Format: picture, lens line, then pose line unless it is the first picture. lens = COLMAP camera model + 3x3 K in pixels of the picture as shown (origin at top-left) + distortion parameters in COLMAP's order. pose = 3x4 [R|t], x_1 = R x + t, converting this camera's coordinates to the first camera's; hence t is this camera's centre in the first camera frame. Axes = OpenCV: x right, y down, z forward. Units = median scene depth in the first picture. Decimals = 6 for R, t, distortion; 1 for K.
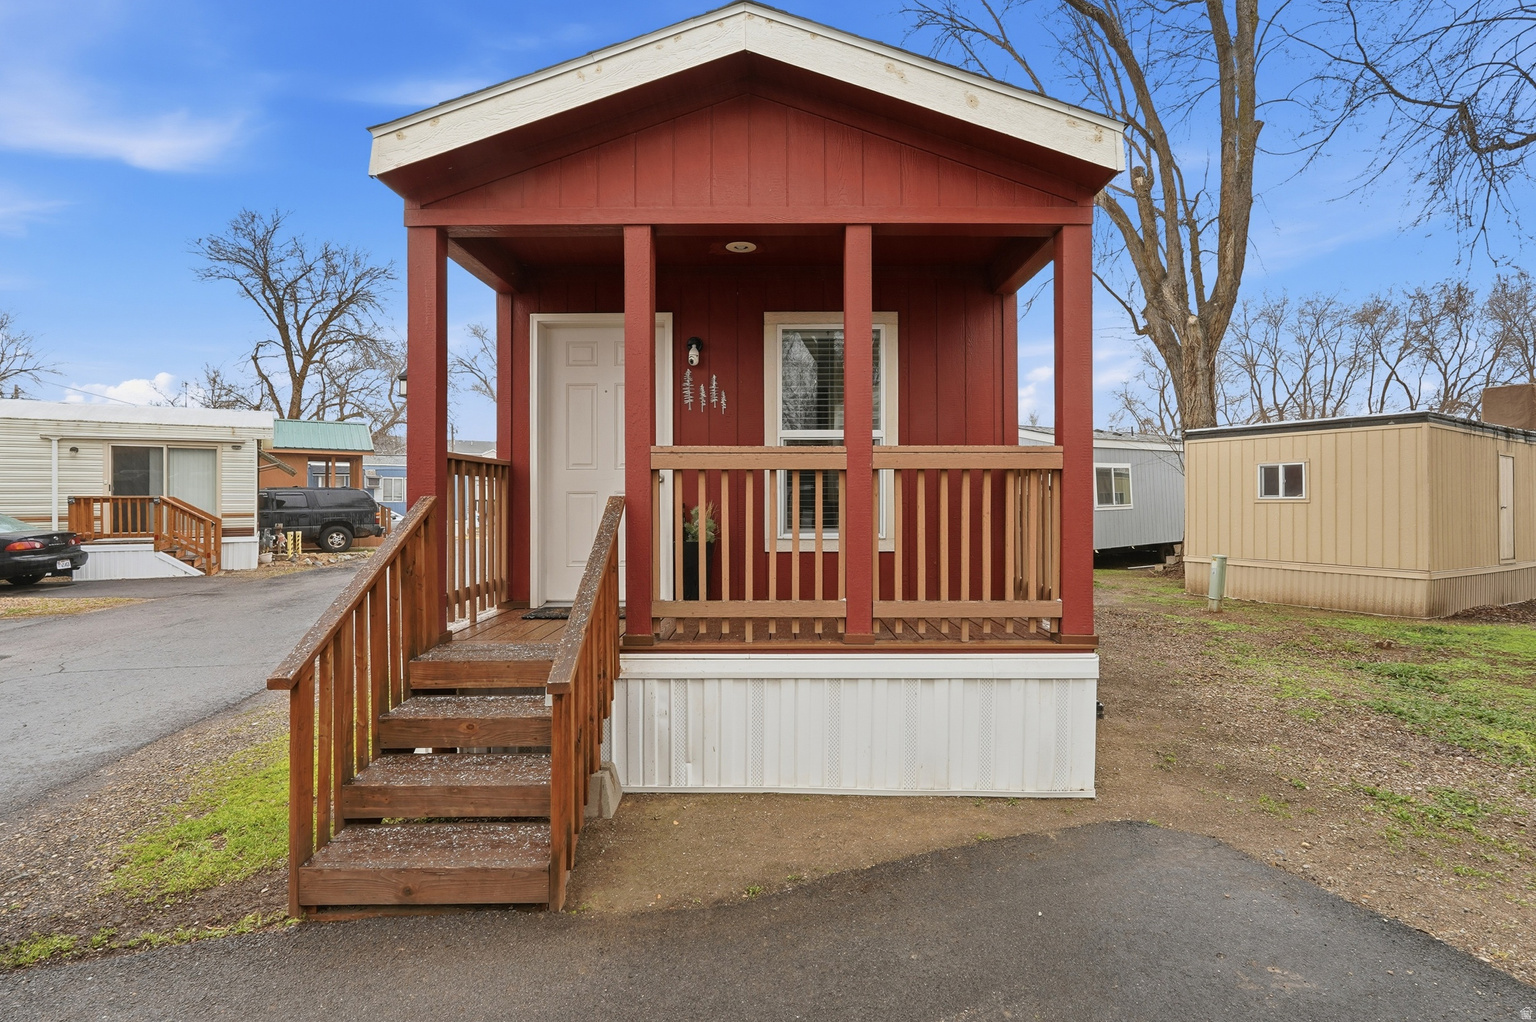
lens RADIAL K [[688.7, 0, 777.8], [0, 688.7, 496.7], [0, 0, 1]] dist [-0.004300, 0.003544]
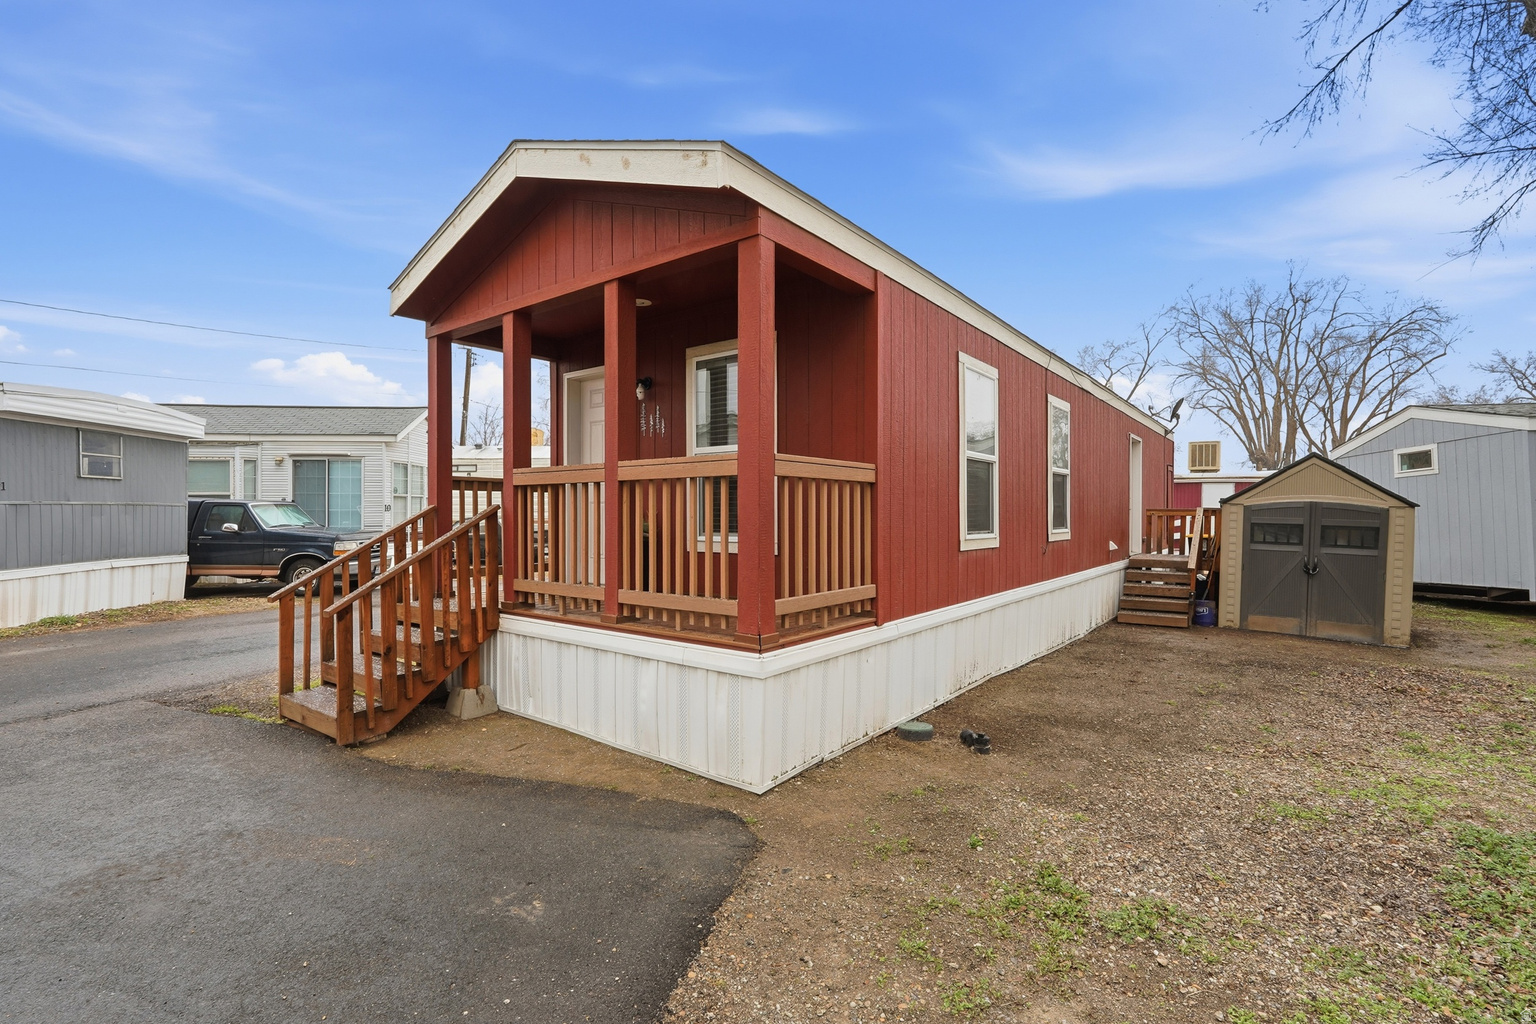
lens RADIAL K [[688.7, 0, 788.3], [0, 688.7, 517.7], [0, 0, 1]] dist [-0.004300, 0.003544]
pose [[0.804853, 0.006254, -0.593441, 1.088403], [0.000969, 0.999929, 0.011852, 0.010608], [0.593473, -0.010114, 0.804790, 0.196350]]
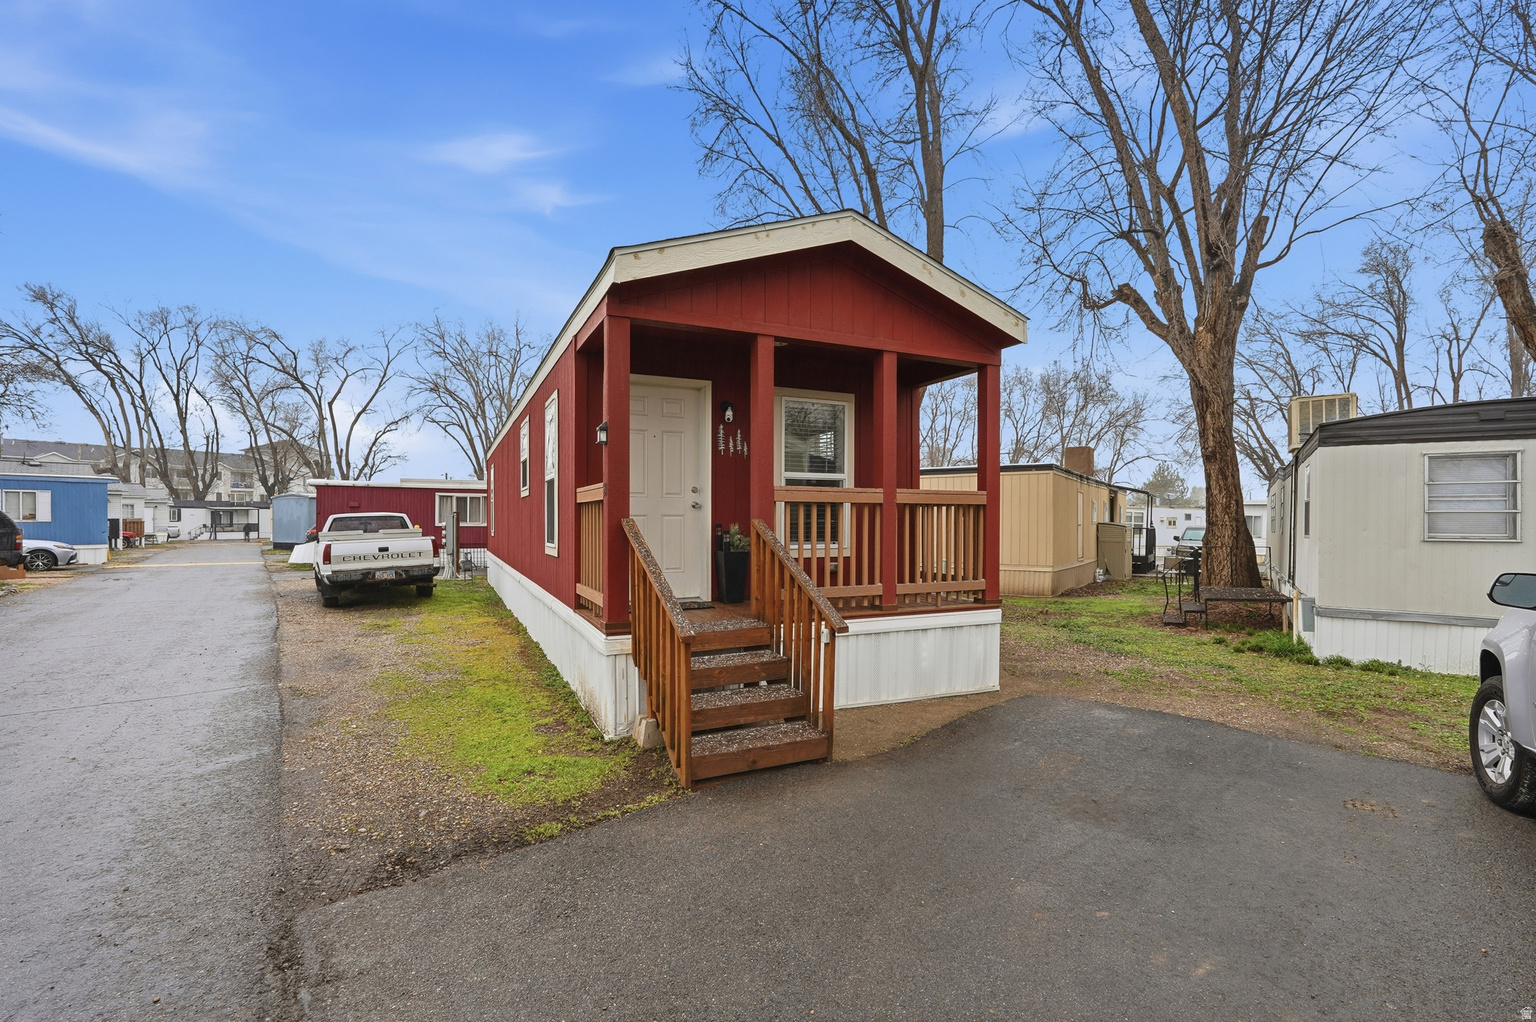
lens RADIAL K [[688.7, 0, 759.4], [0, 688.7, 523.0], [0, 0, 1]] dist [-0.004300, 0.003544]
pose [[0.904384, -0.001455, 0.426718, -0.841772], [-0.003073, 0.999946, 0.009922, -0.007942], [-0.426709, -0.010285, 0.904330, -0.330953]]
